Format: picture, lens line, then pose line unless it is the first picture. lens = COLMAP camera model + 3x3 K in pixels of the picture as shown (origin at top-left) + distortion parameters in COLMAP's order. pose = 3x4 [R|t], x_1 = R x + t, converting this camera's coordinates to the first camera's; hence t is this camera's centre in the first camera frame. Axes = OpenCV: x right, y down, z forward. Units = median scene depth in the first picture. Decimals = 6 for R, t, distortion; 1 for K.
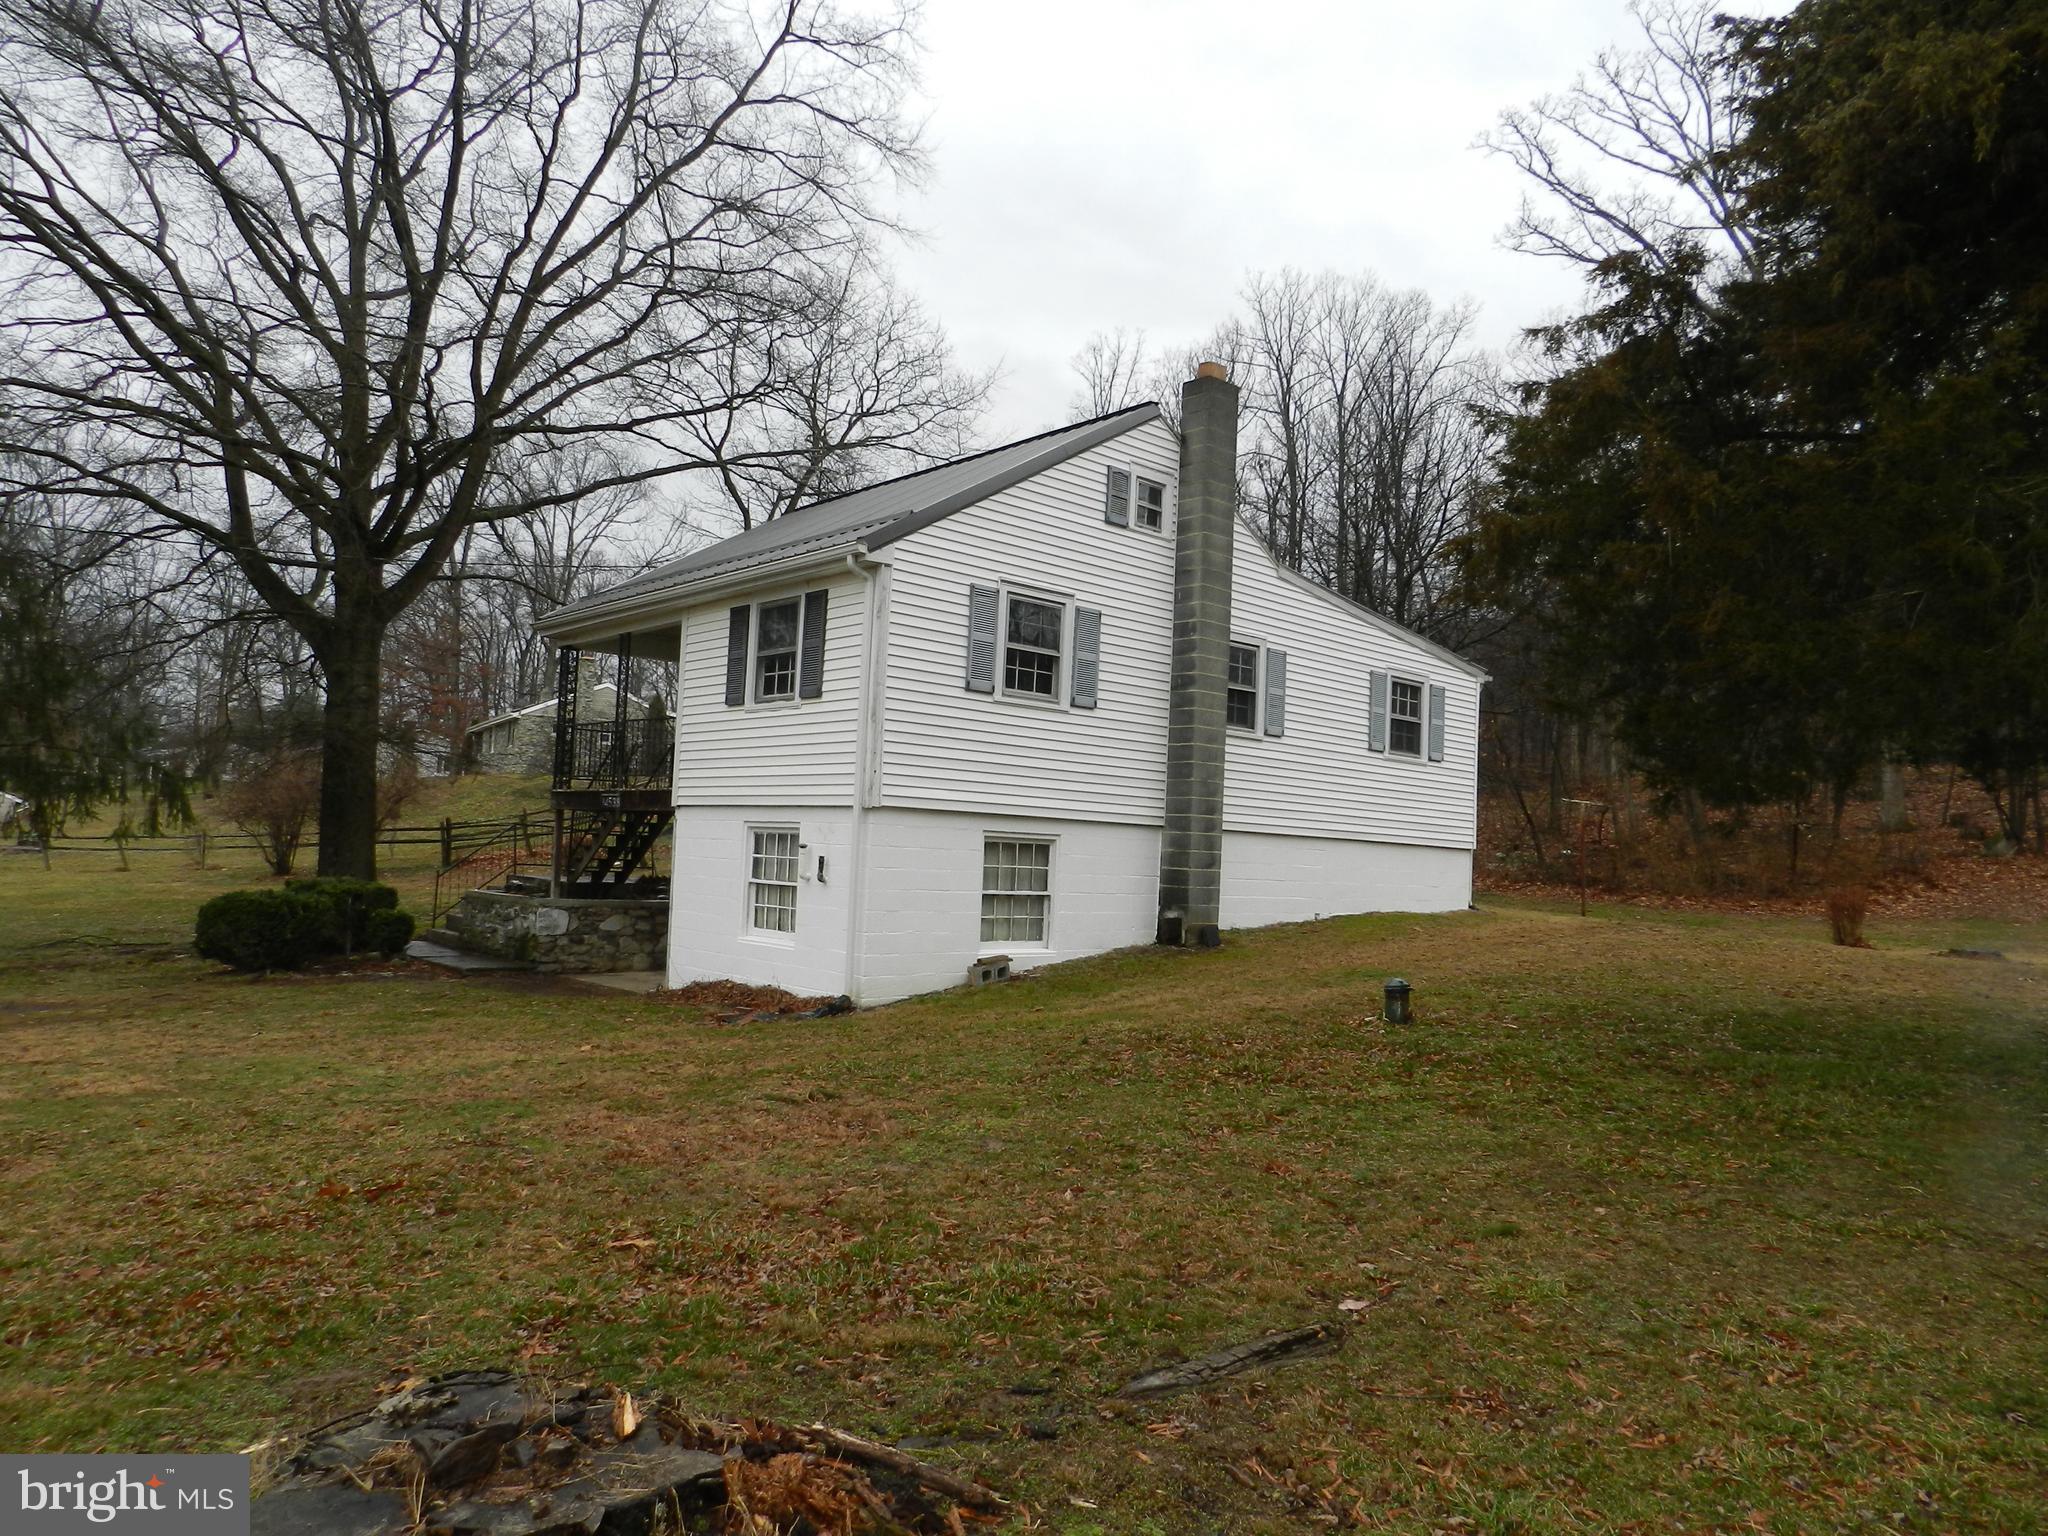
lens RADIAL K [[1370.9, 0, 1014.9], [0, 1370.9, 763.1], [0, 0, 1]] dist [-0.055036, 0.001919]
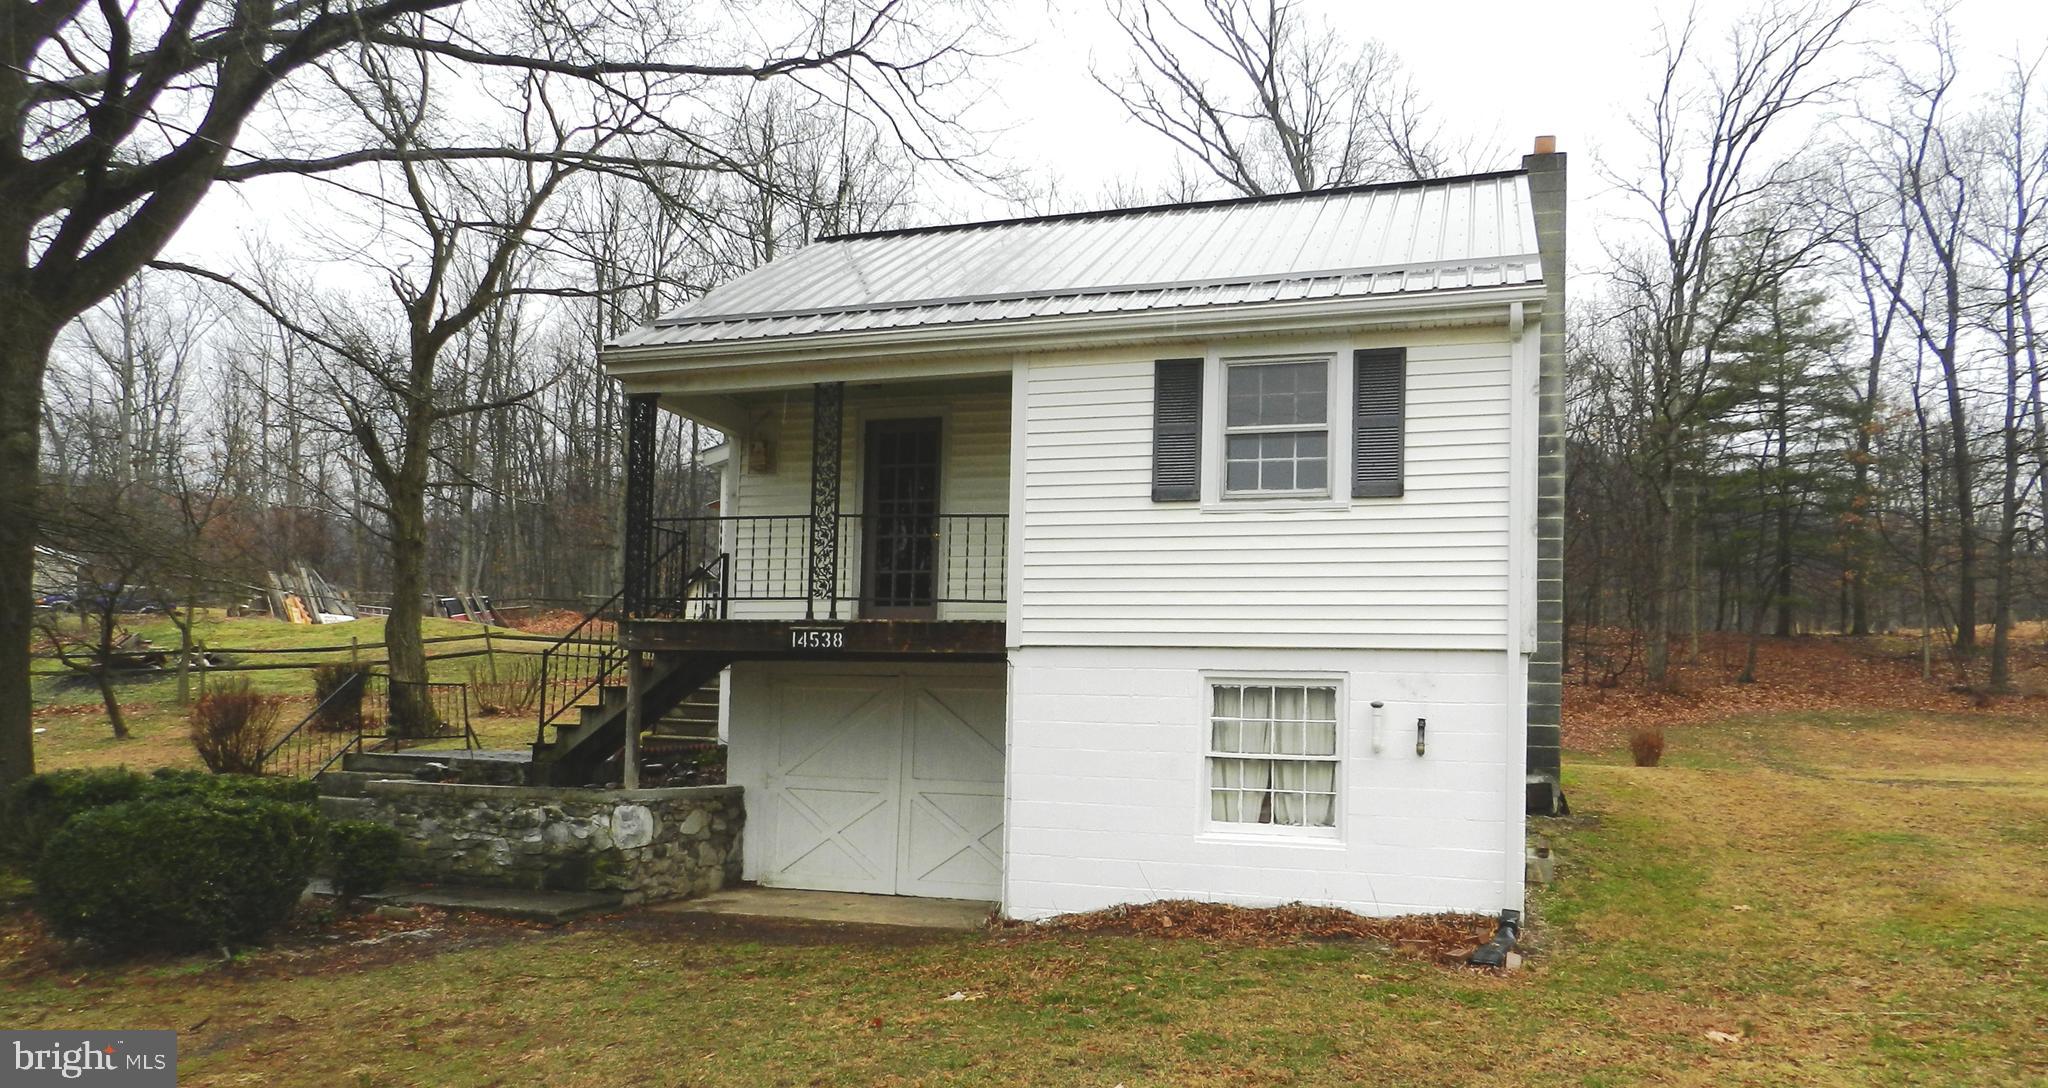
lens RADIAL K [[1427.6, 0, 1023.4], [0, 1427.6, 638.5], [0, 0, 1]] dist [0.002229, 0.001692]
pose [[0.865680, 0.013347, 0.500419, -0.602145], [-0.023520, 0.999625, 0.014027, 0.017920], [-0.500044, -0.023913, 0.865670, 0.389668]]
